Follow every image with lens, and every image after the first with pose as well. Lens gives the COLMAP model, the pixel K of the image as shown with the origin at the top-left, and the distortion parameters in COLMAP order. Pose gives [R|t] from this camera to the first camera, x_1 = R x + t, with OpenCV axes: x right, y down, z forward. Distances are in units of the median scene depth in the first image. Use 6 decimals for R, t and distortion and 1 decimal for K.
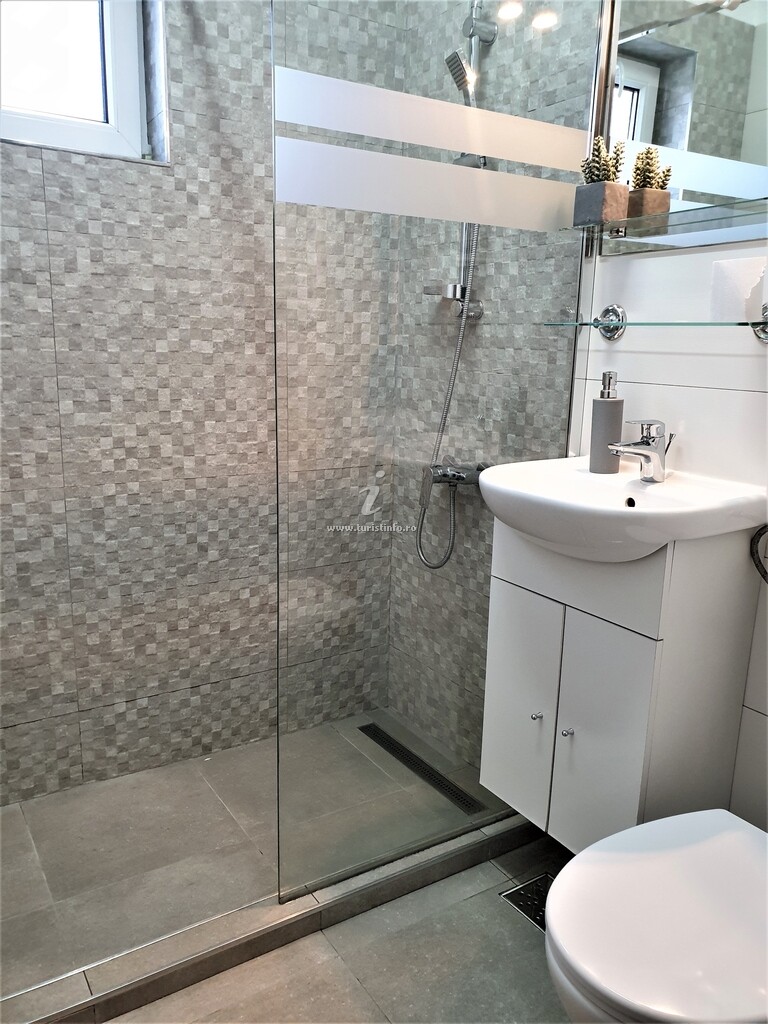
lens RADIAL K [[816.1, 0, 390.0], [0, 816.1, 513.5], [0, 0, 1]] dist [0.042021, -0.012128]
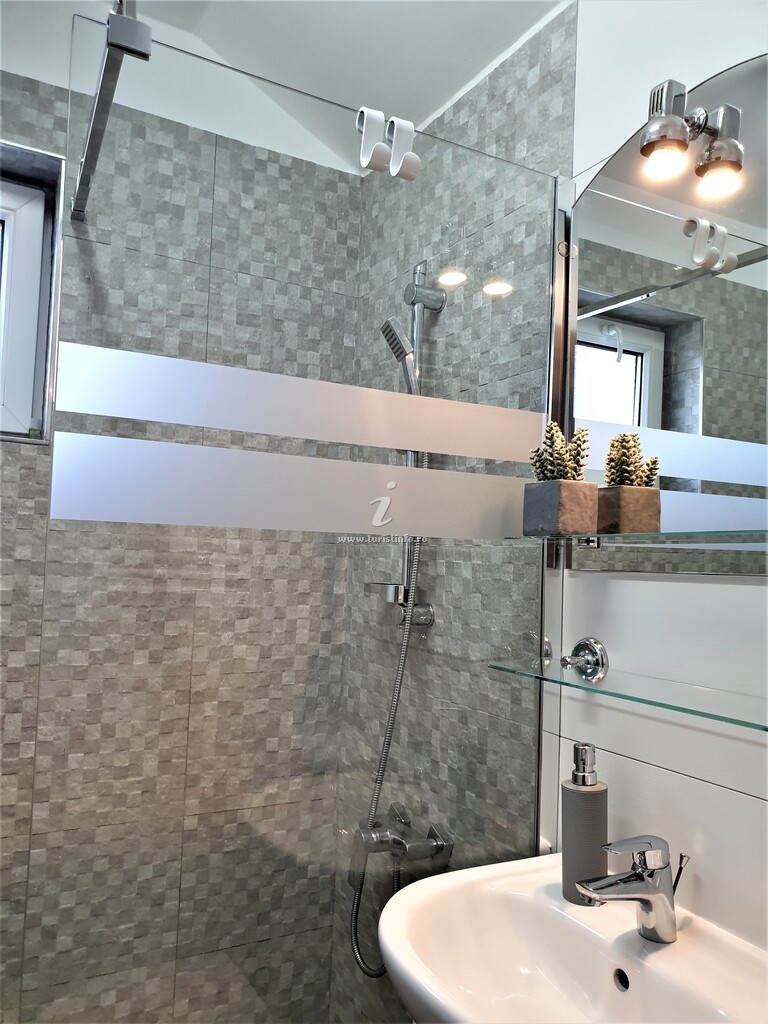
lens RADIAL K [[807.4, 0, 386.9], [0, 807.4, 519.7], [0, 0, 1]] dist [0.086164, -0.131829]
pose [[0.997625, 0.010255, -0.068116, 0.117936], [-0.027661, 0.965268, -0.259792, -0.135061], [0.063086, 0.261059, 0.963259, 0.234598]]
